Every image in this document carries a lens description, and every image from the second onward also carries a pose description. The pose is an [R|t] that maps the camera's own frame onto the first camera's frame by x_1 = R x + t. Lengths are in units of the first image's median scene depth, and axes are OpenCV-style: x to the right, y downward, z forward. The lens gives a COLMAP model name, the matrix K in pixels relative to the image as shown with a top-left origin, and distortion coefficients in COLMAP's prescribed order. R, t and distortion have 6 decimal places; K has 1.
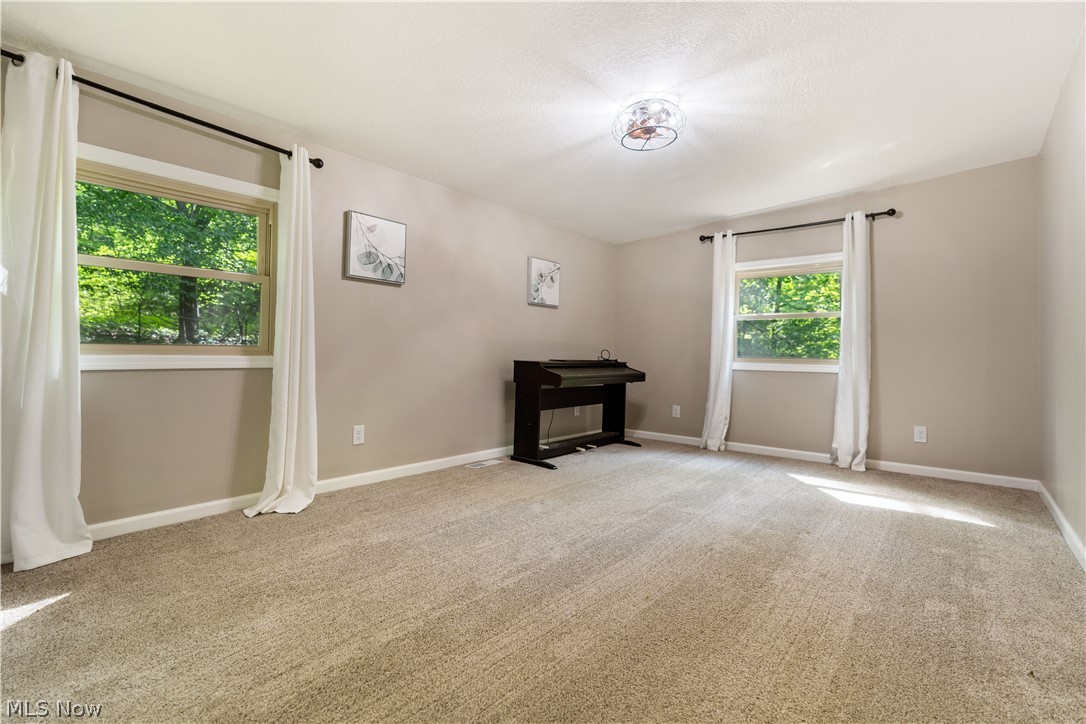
lens RADIAL K [[492.3, 0, 540.1], [0, 492.3, 367.7], [0, 0, 1]] dist [-0.001512, 0.000012]
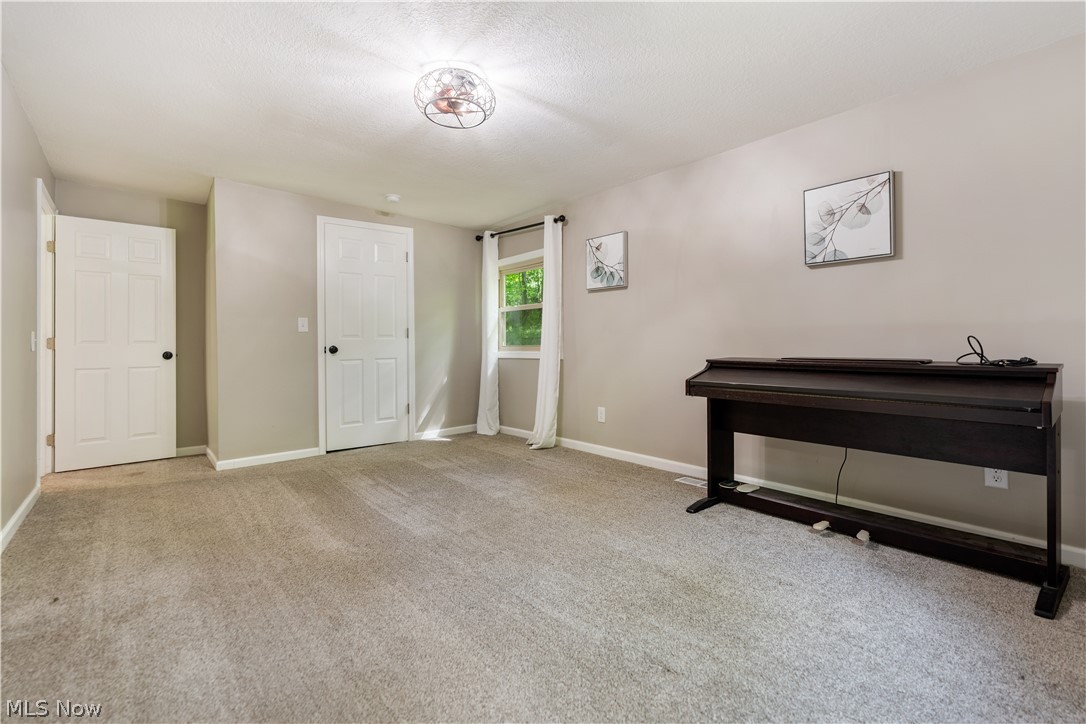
lens RADIAL K [[492.3, 0, 540.1], [0, 492.3, 367.7], [0, 0, 1]] dist [-0.001512, 0.000012]
pose [[-0.167031, 0.027269, -0.985574, 0.862283], [-0.025016, 0.999178, 0.031885, -0.017625], [0.985634, 0.029981, -0.166212, 1.022687]]
